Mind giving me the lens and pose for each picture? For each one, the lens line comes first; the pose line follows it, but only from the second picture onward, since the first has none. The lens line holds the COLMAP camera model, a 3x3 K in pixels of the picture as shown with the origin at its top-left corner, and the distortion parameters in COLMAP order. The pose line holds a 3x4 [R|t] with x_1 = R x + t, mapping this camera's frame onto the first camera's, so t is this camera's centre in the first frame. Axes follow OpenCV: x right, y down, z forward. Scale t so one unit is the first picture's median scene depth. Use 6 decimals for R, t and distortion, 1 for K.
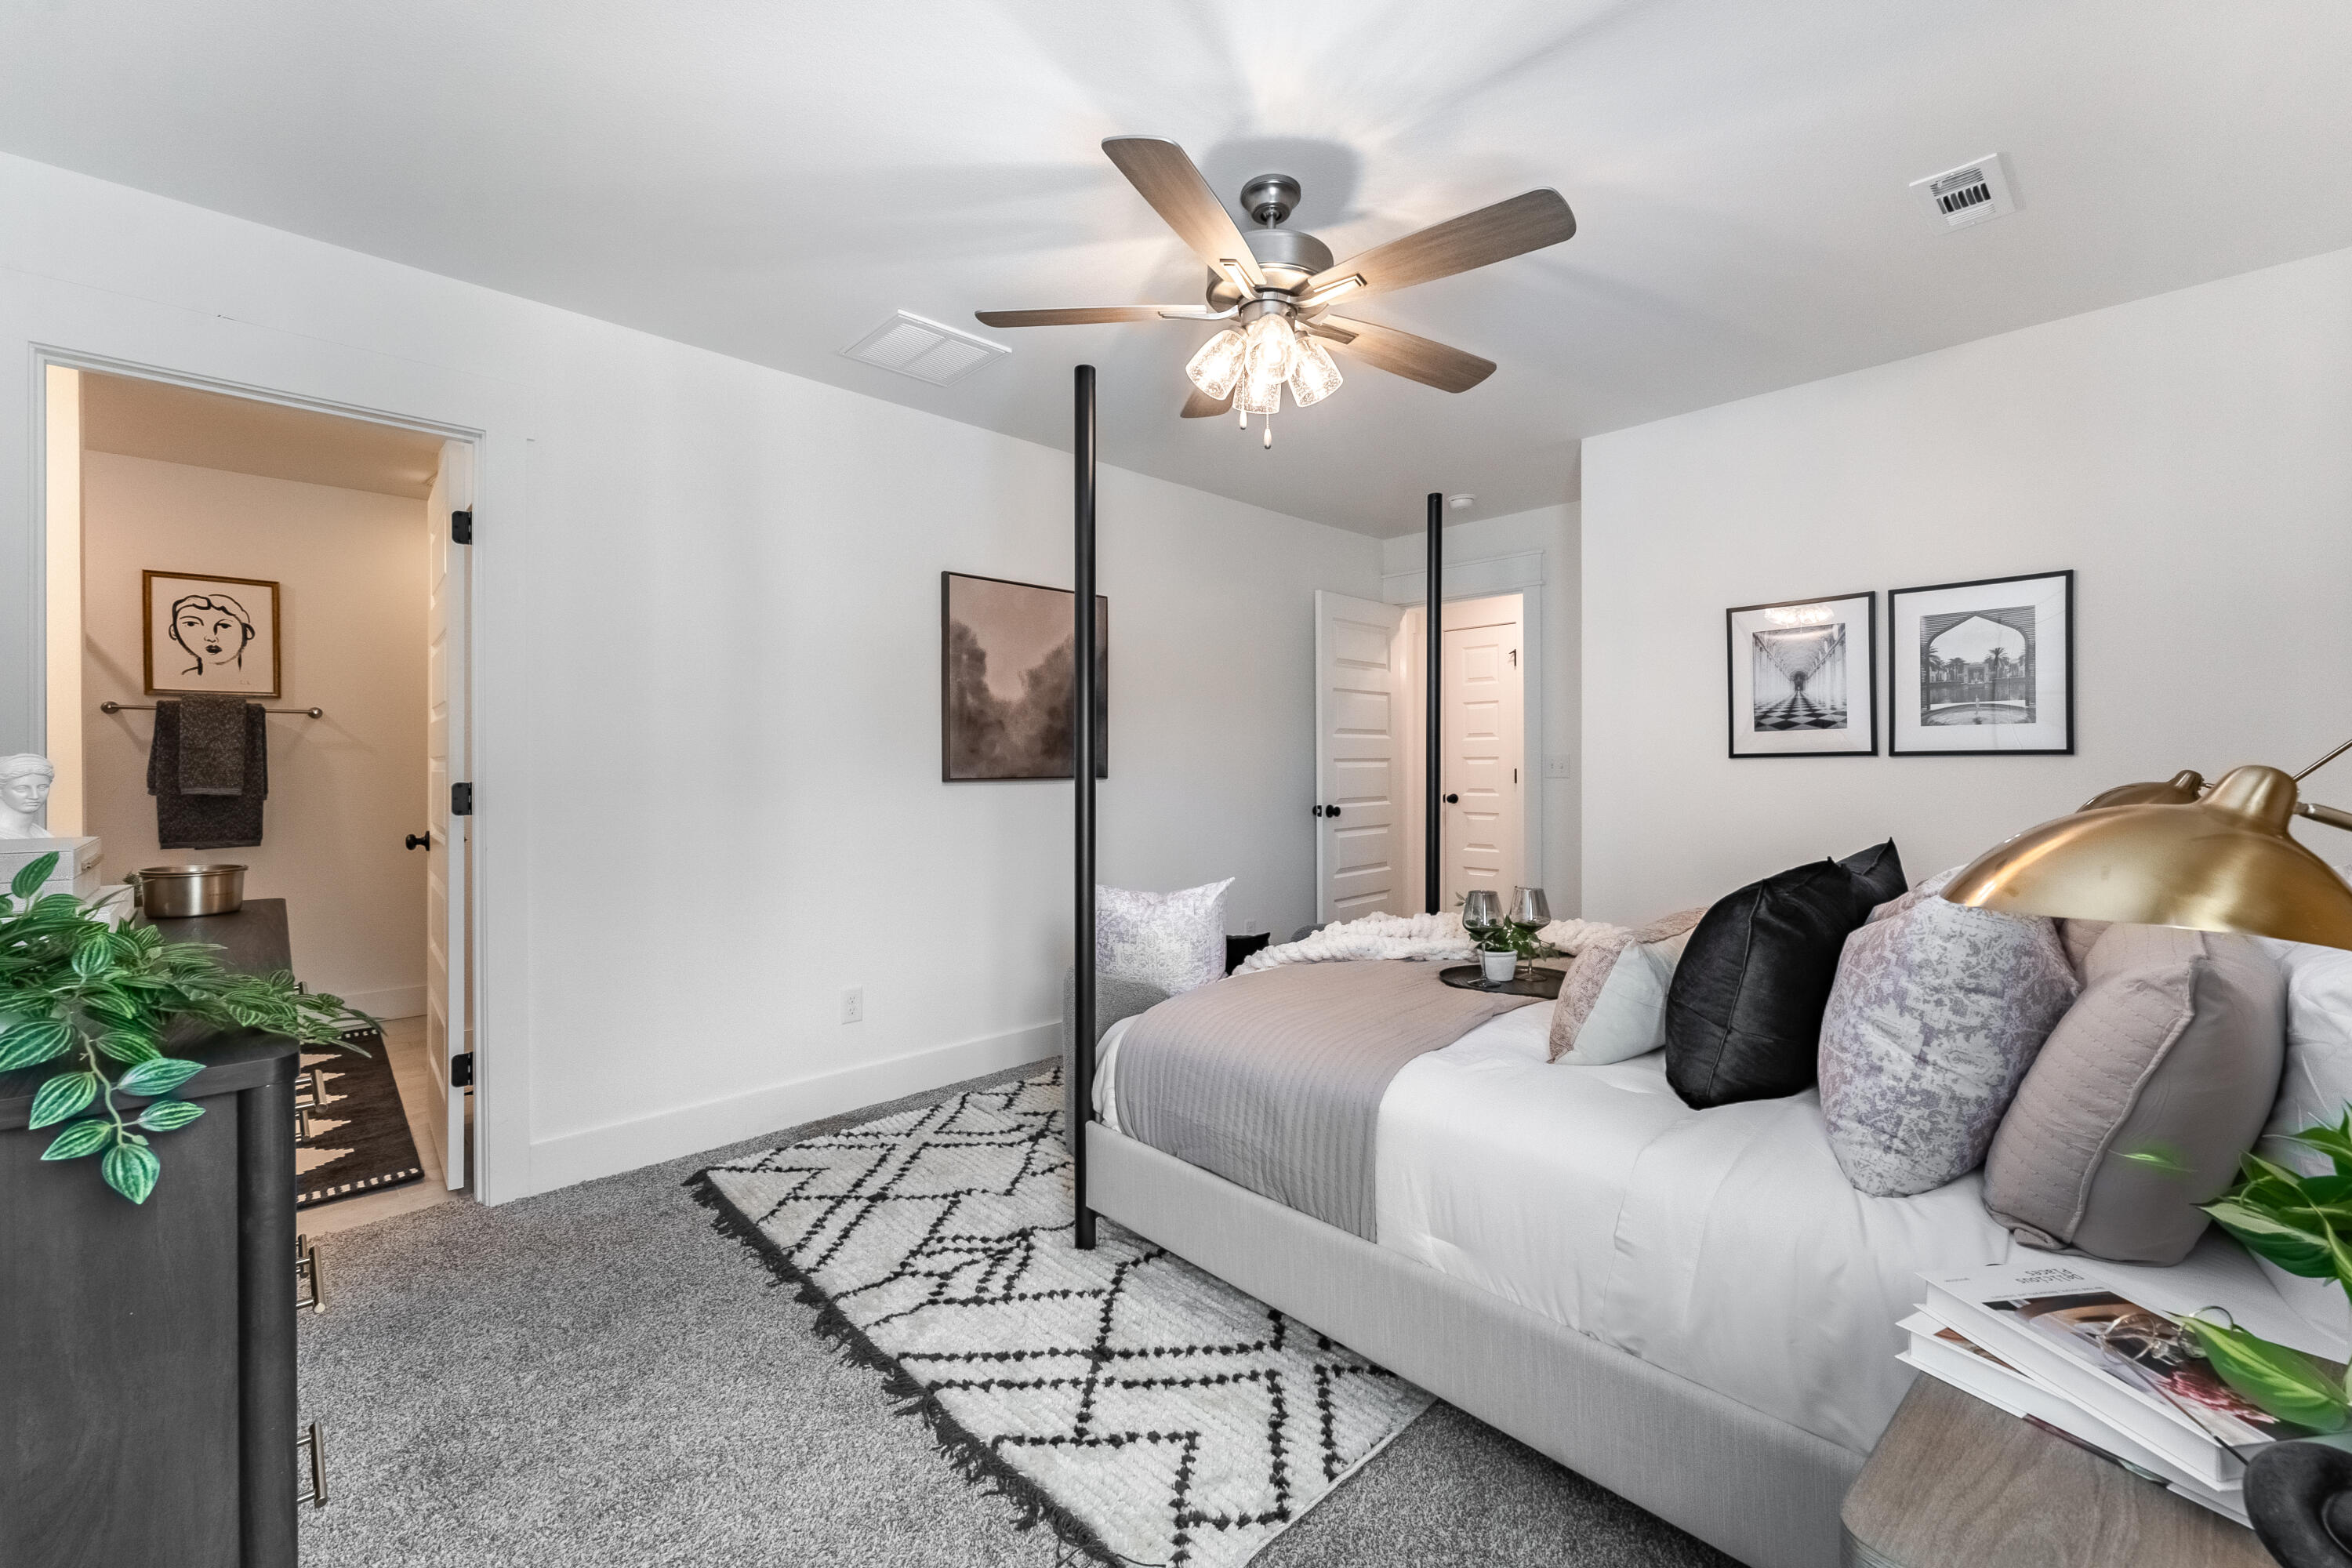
lens RADIAL K [[965.6, 0, 1176.6], [0, 965.6, 770.3], [0, 0, 1]] dist [0.000298, 0.000337]
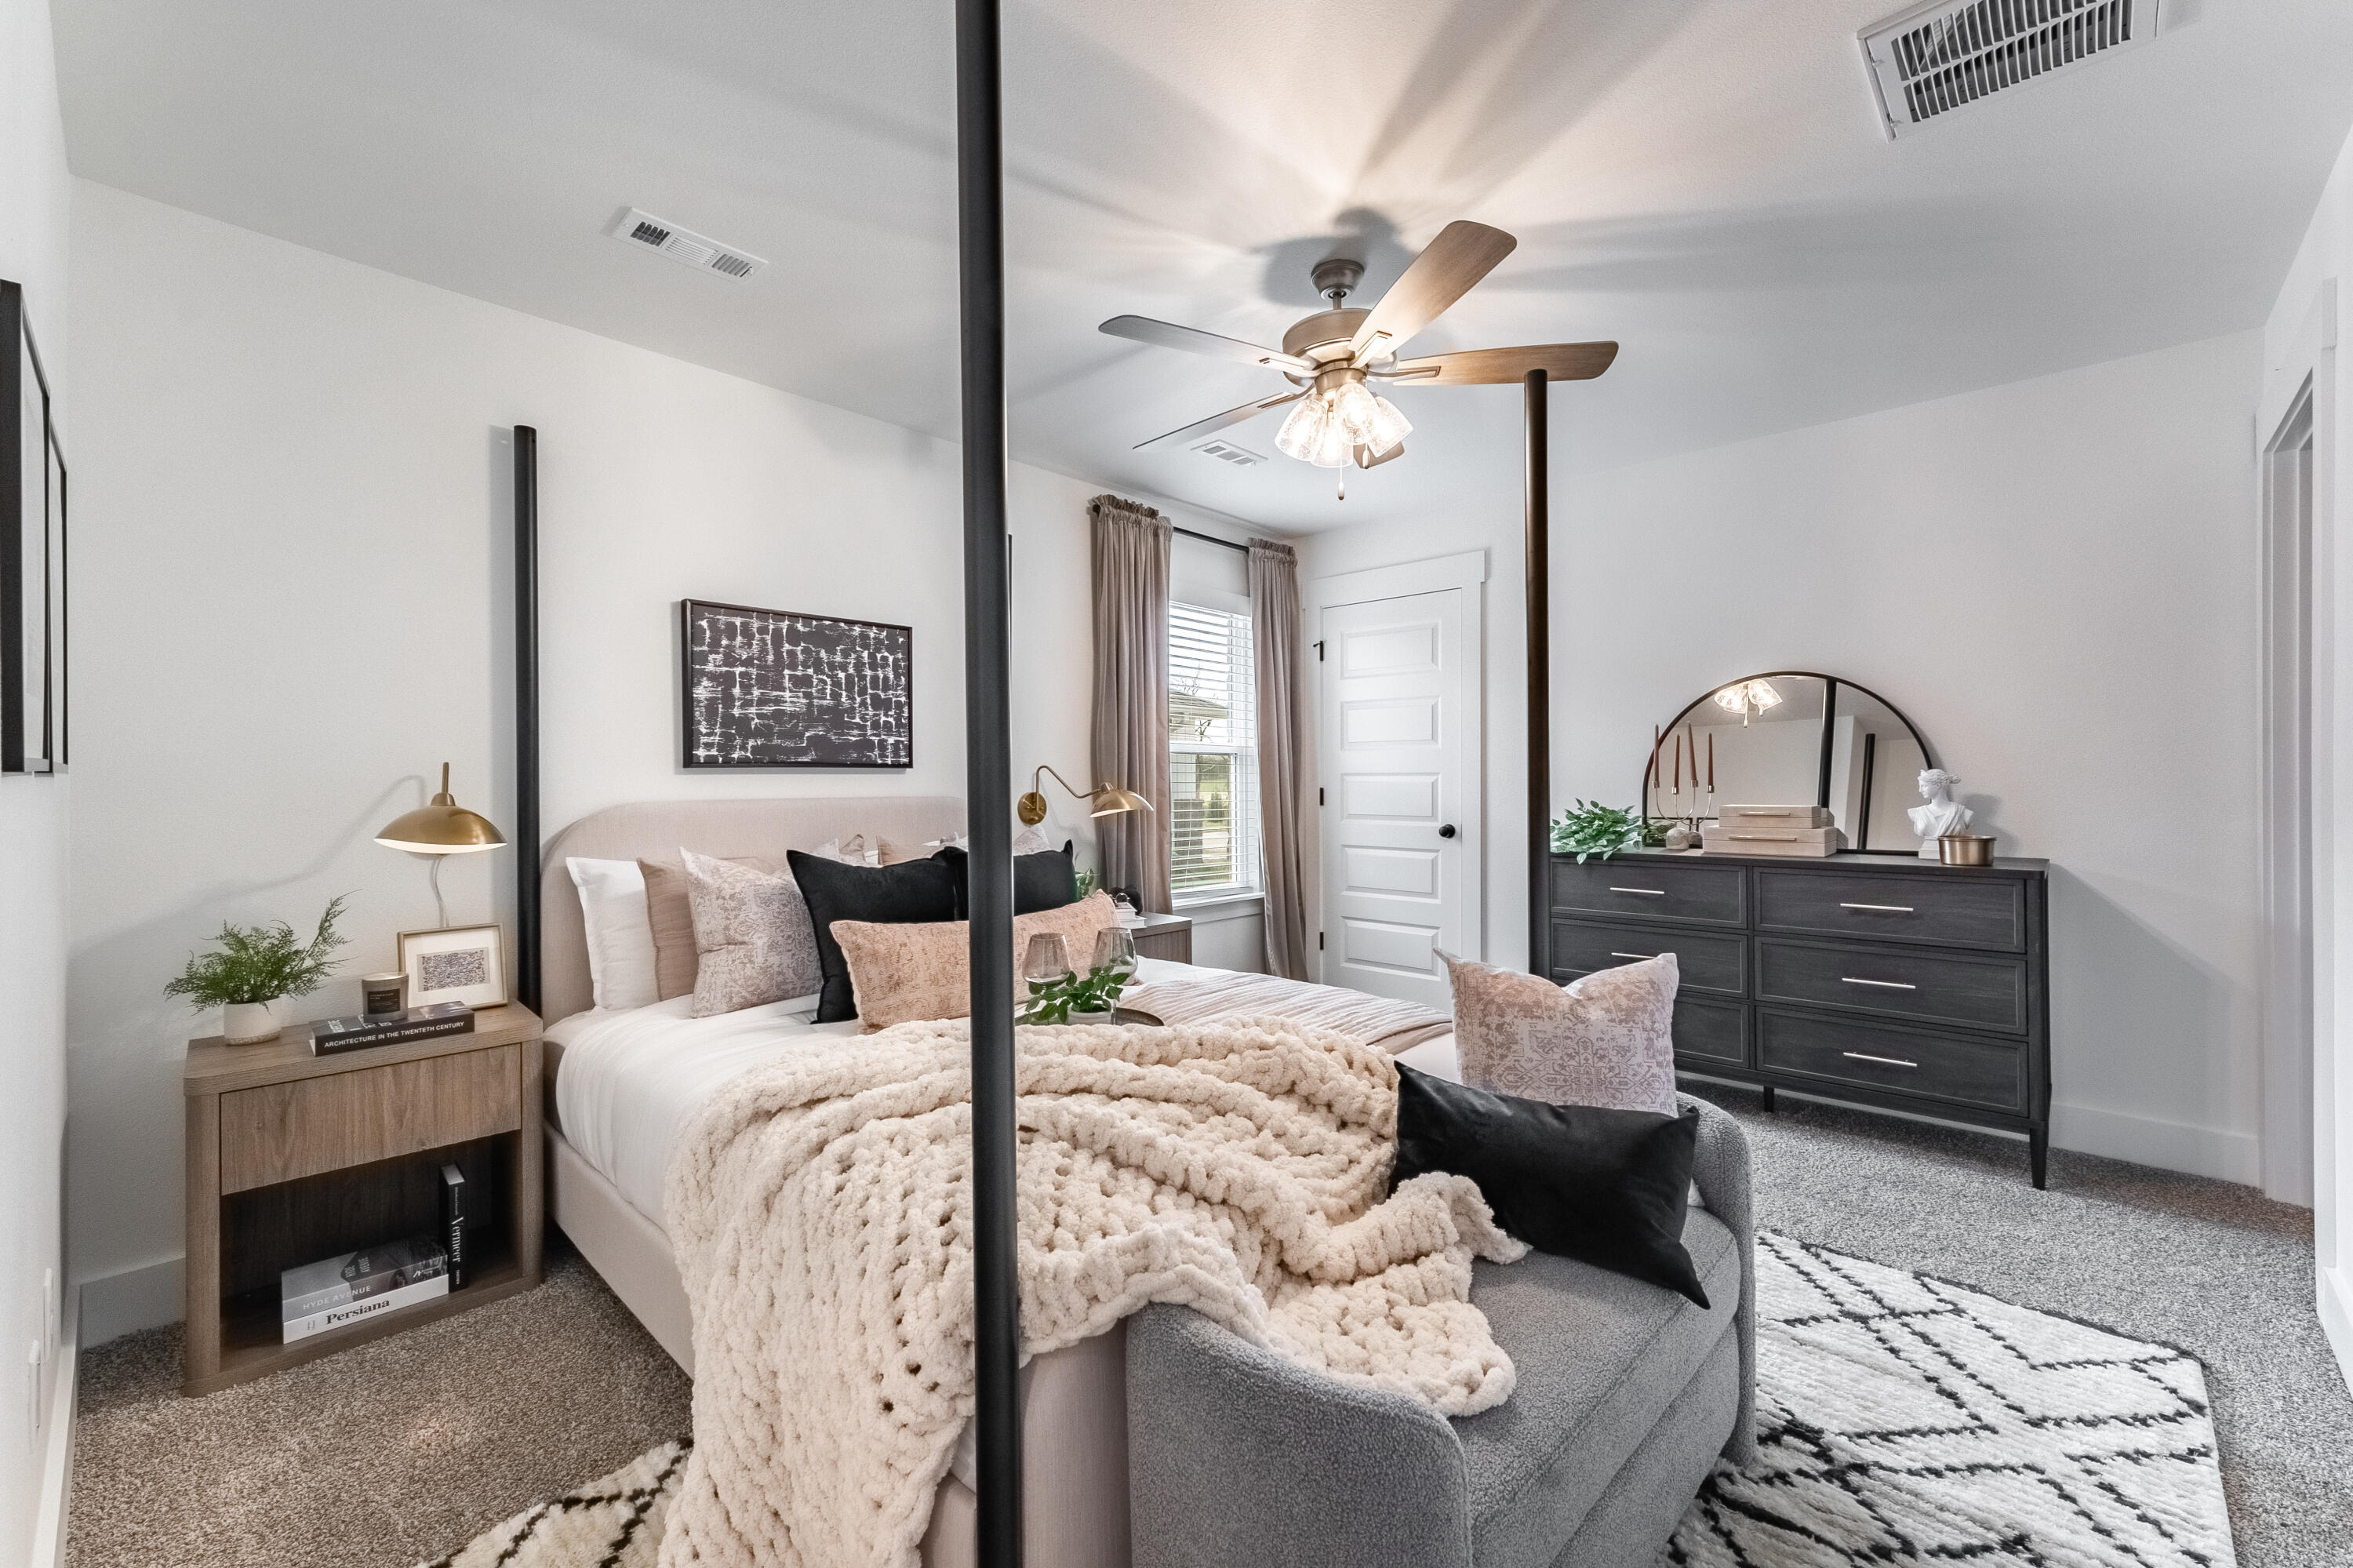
lens RADIAL K [[966.0, 0, 1177.1], [0, 966.0, 770.3], [0, 0, 1]] dist [0.000298, 0.000337]
pose [[-0.998476, 0.003993, -0.055050, 0.294614], [0.003865, 0.999990, 0.002426, -0.011568], [0.055060, 0.002209, -0.998481, 1.786329]]
